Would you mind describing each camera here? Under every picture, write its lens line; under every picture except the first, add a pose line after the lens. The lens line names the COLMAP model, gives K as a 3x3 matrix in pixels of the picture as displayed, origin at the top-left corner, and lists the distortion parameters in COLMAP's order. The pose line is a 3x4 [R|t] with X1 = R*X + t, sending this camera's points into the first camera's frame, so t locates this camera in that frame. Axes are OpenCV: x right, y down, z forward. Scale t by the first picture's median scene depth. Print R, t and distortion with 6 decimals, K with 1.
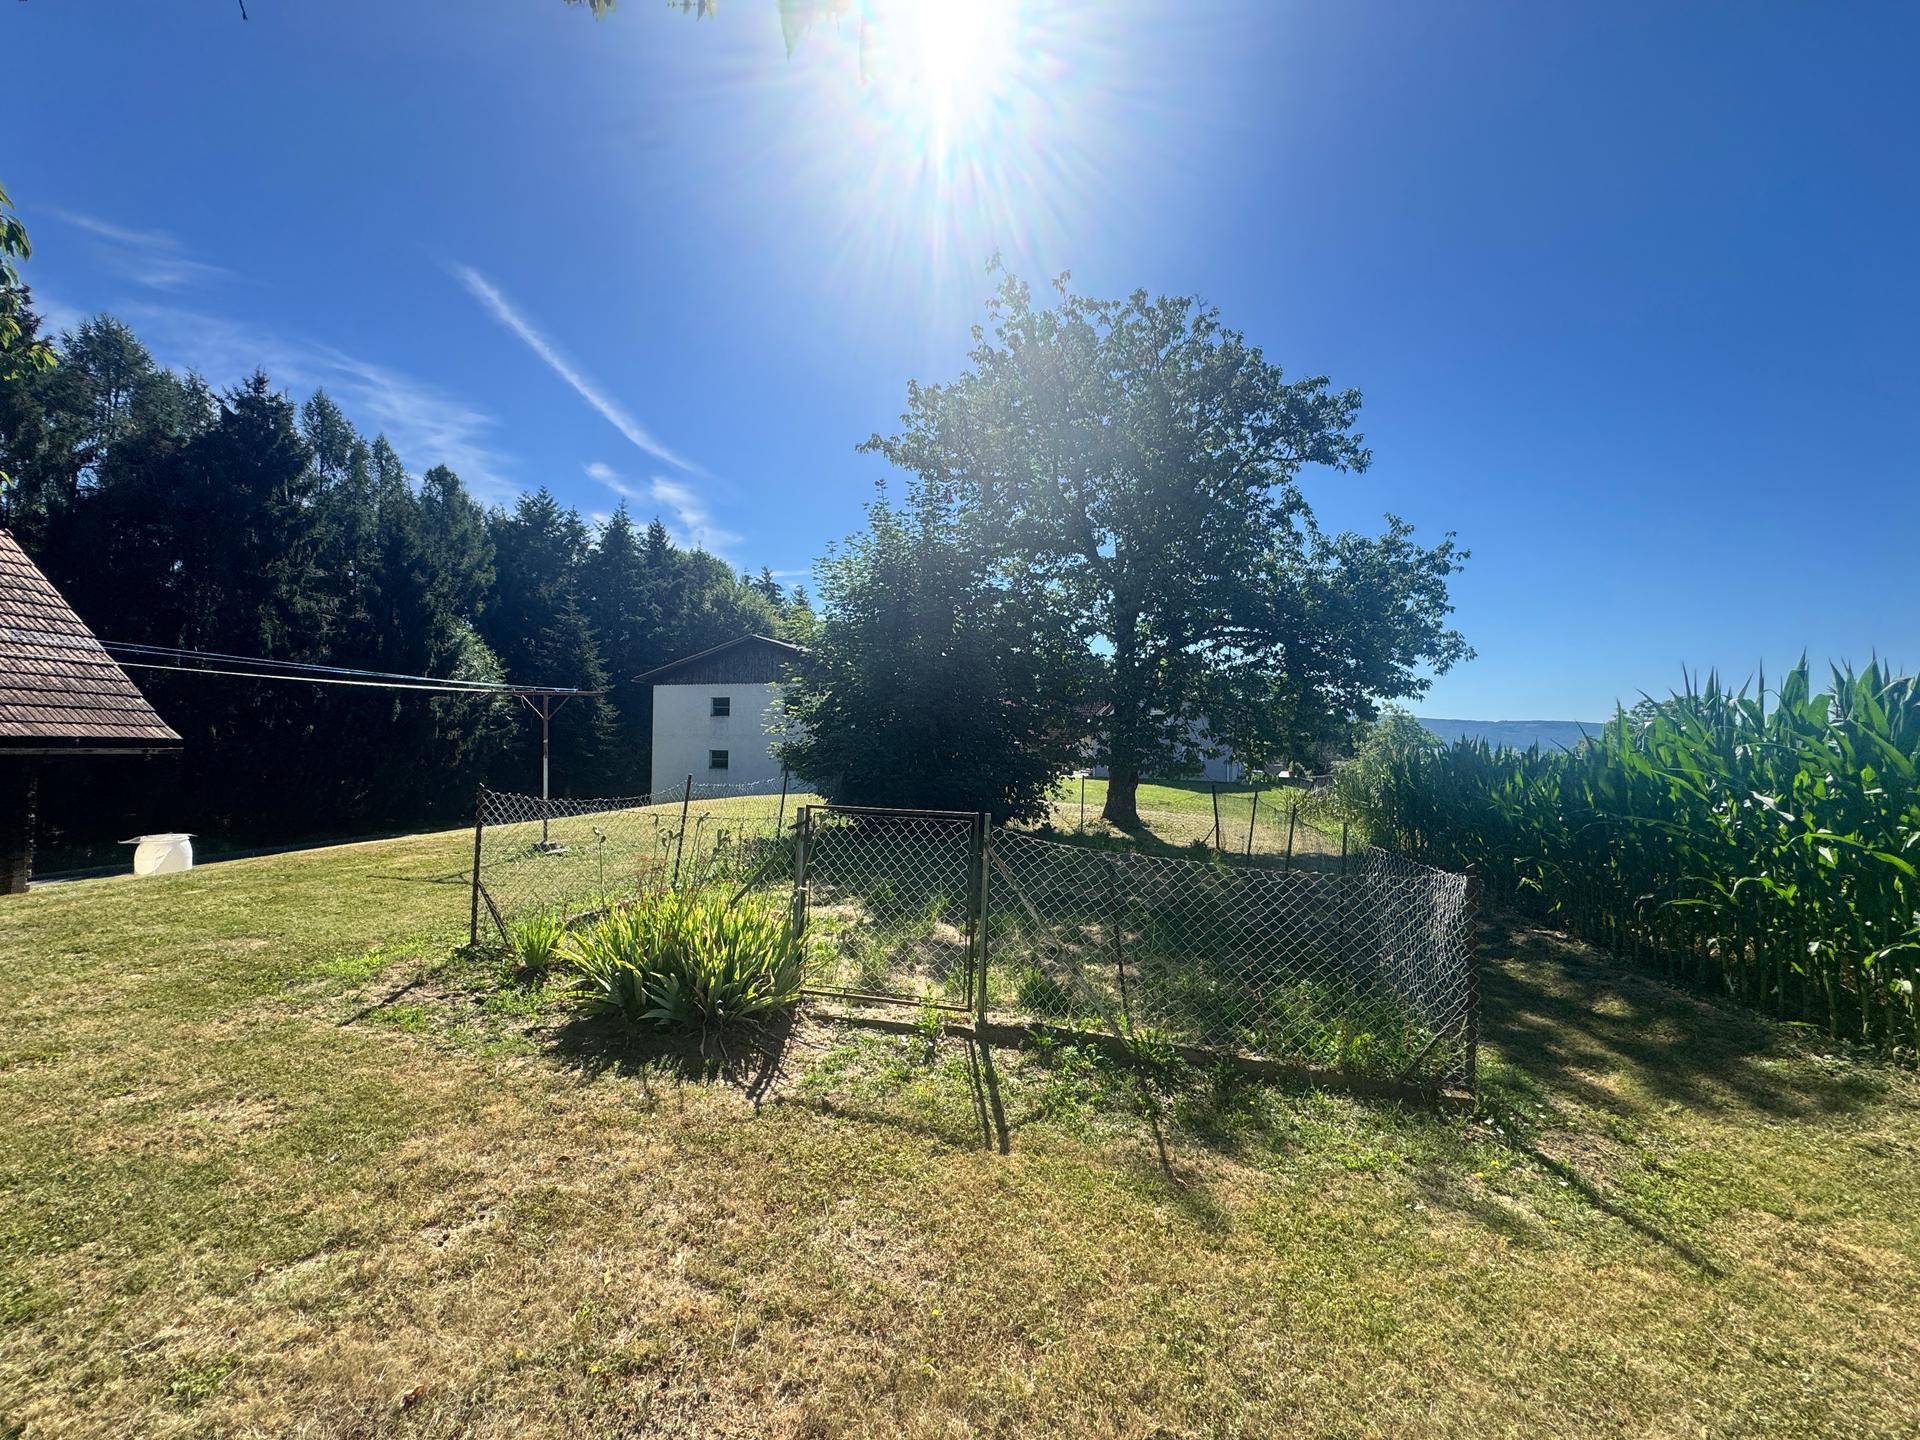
lens RADIAL K [[765.2, 0, 955.3], [0, 765.2, 717.2], [0, 0, 1]] dist [-0.003502, 0.000628]
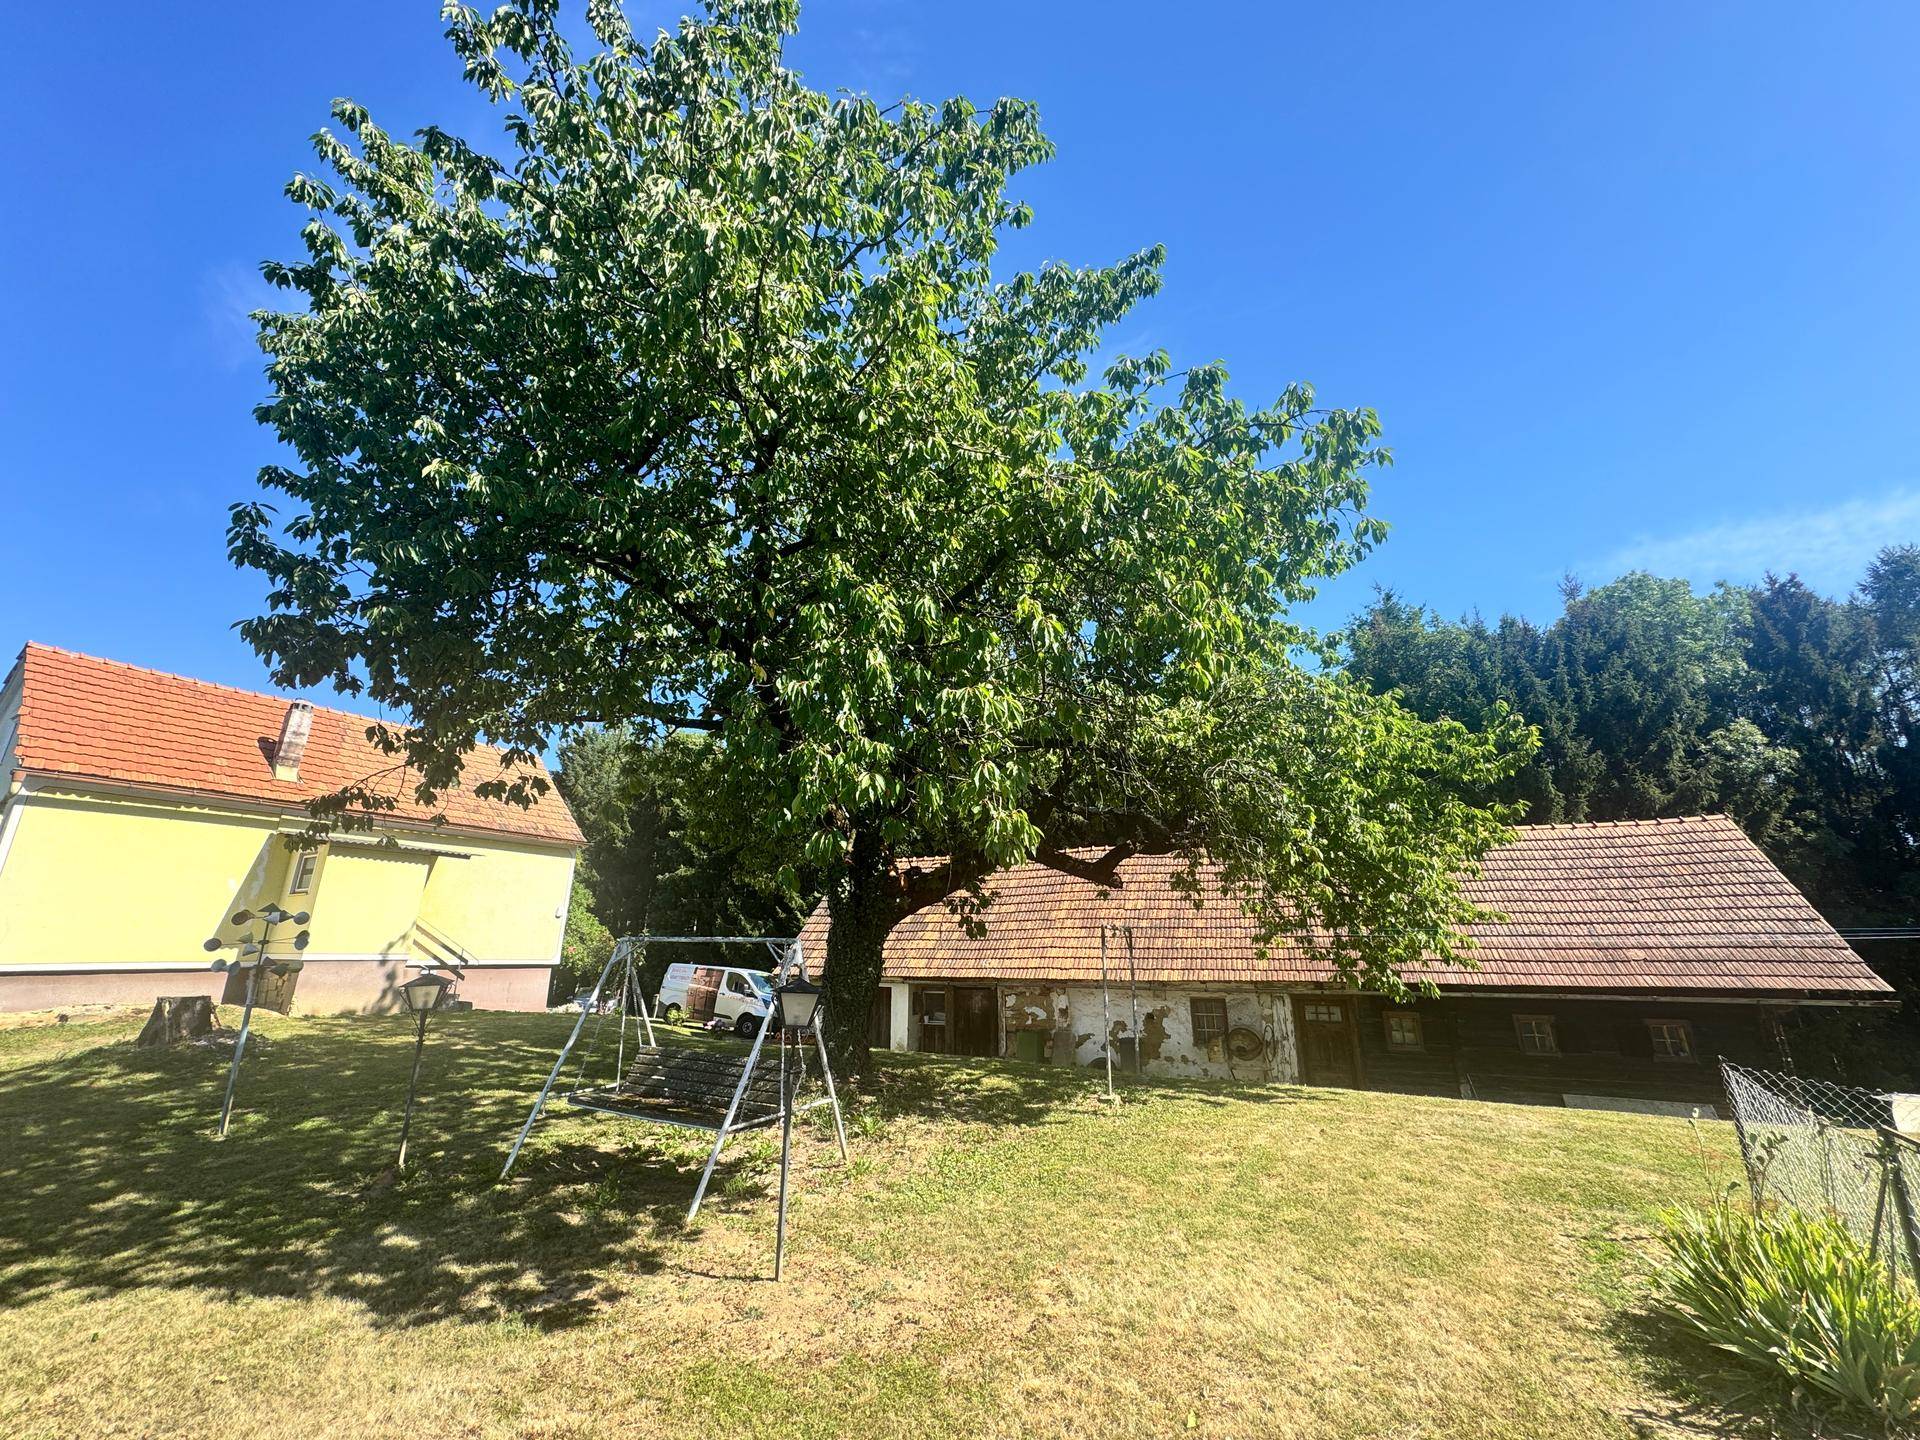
lens RADIAL K [[765.2, 0, 961.0], [0, 765.2, 719.6], [0, 0, 1]] dist [-0.003502, 0.000628]
pose [[-0.299064, -0.300879, -0.905557, 0.378135], [0.025867, 0.946084, -0.322887, -0.018804], [0.953883, -0.119988, -0.275156, 0.175273]]
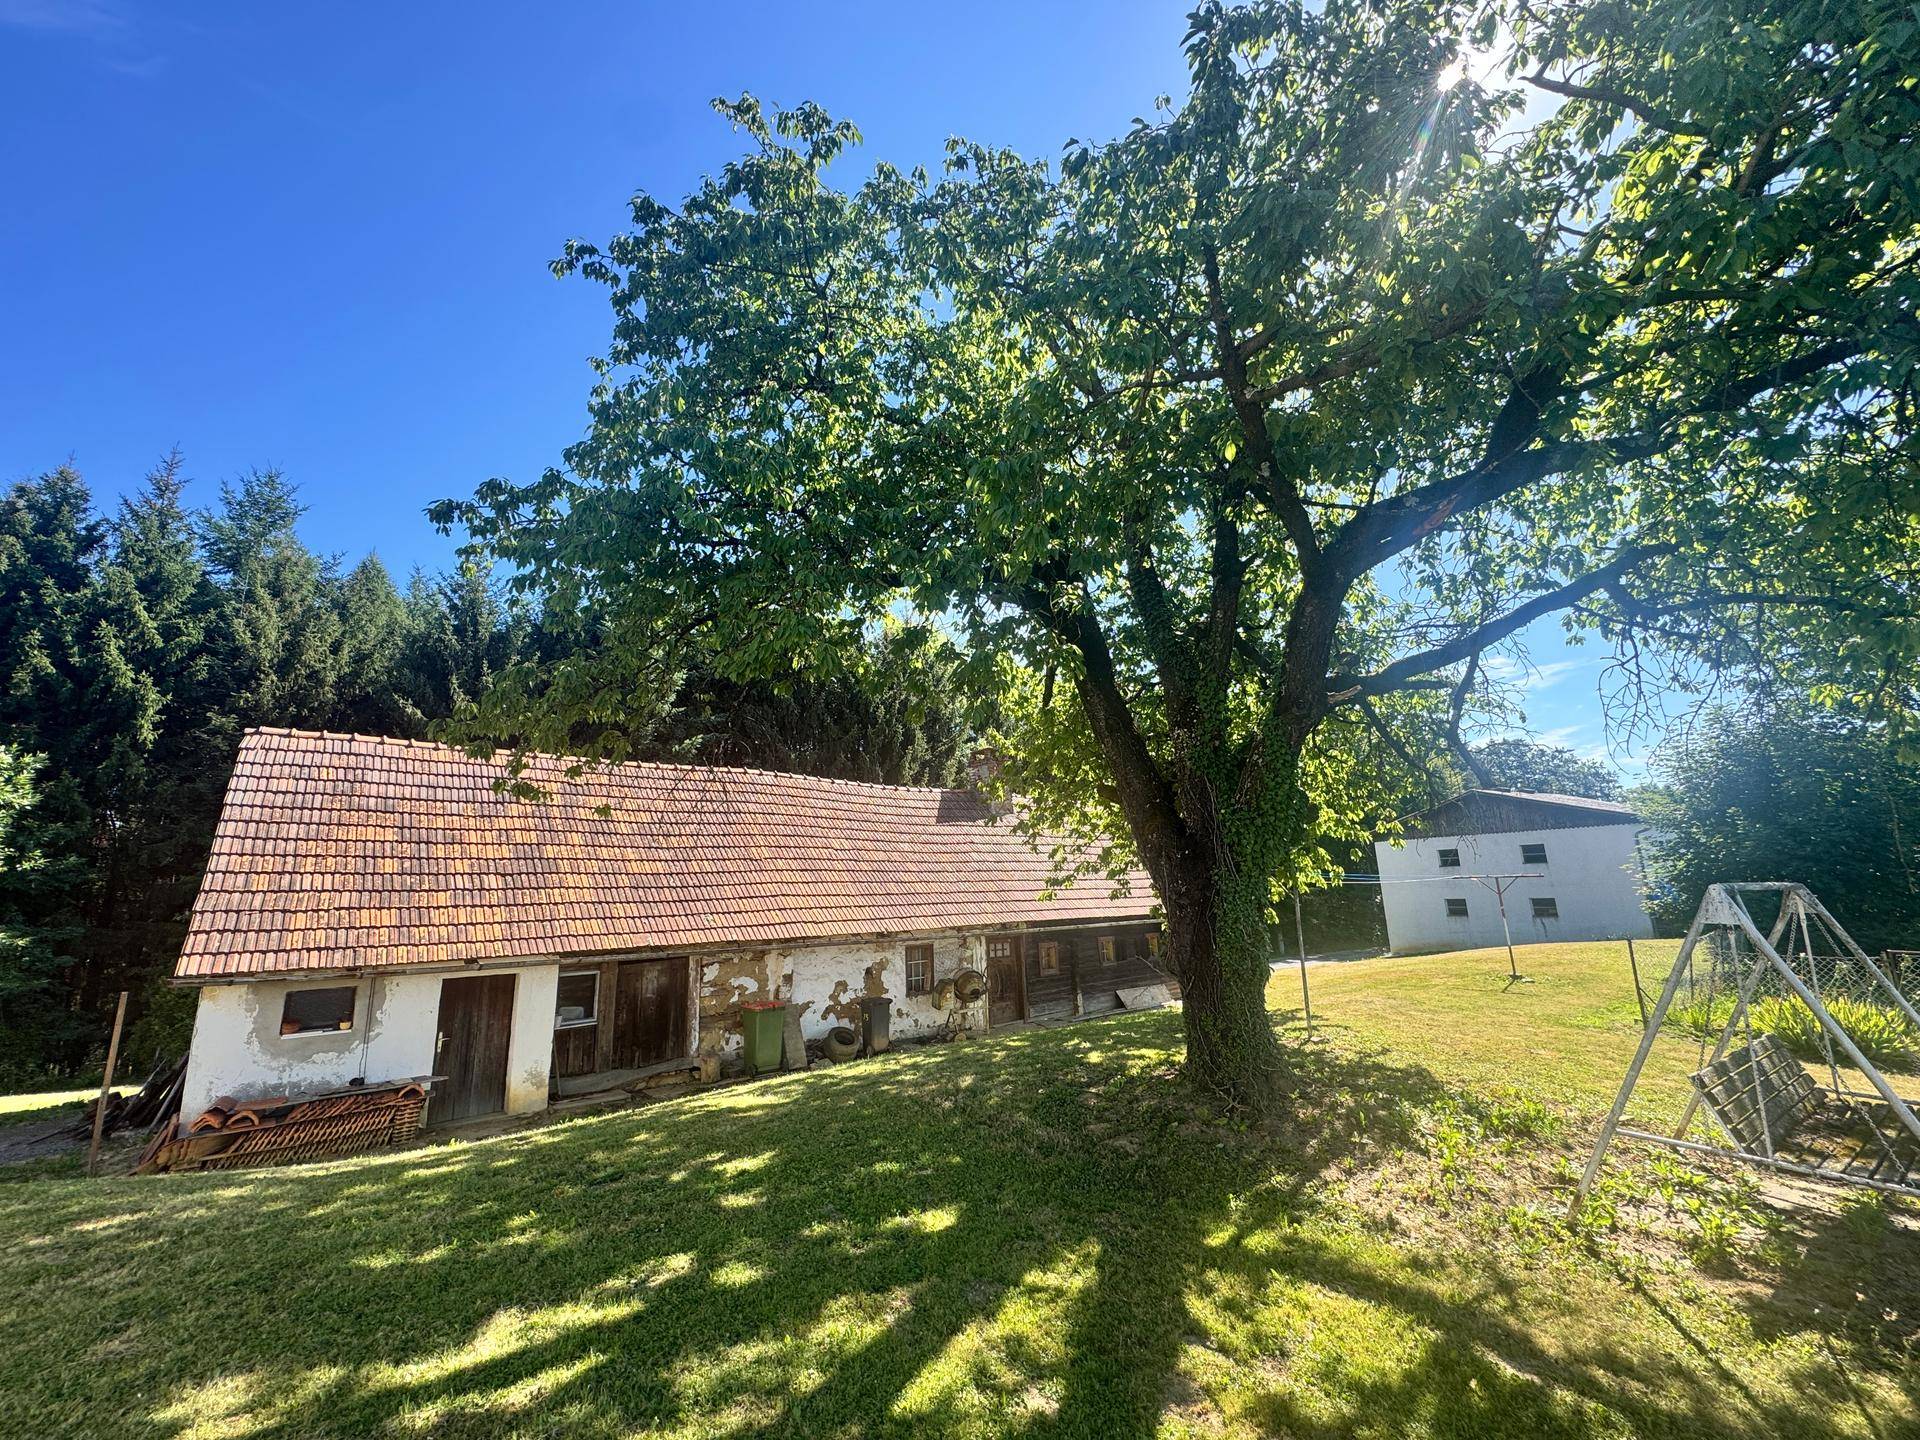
lens RADIAL K [[765.2, 0, 953.4], [0, 765.2, 720.5], [0, 0, 1]] dist [-0.003502, 0.000628]
pose [[0.735680, -0.199754, -0.647204, -0.239995], [0.075559, 0.973763, -0.214655, -0.071682], [0.673101, 0.109015, 0.731471, -0.902069]]
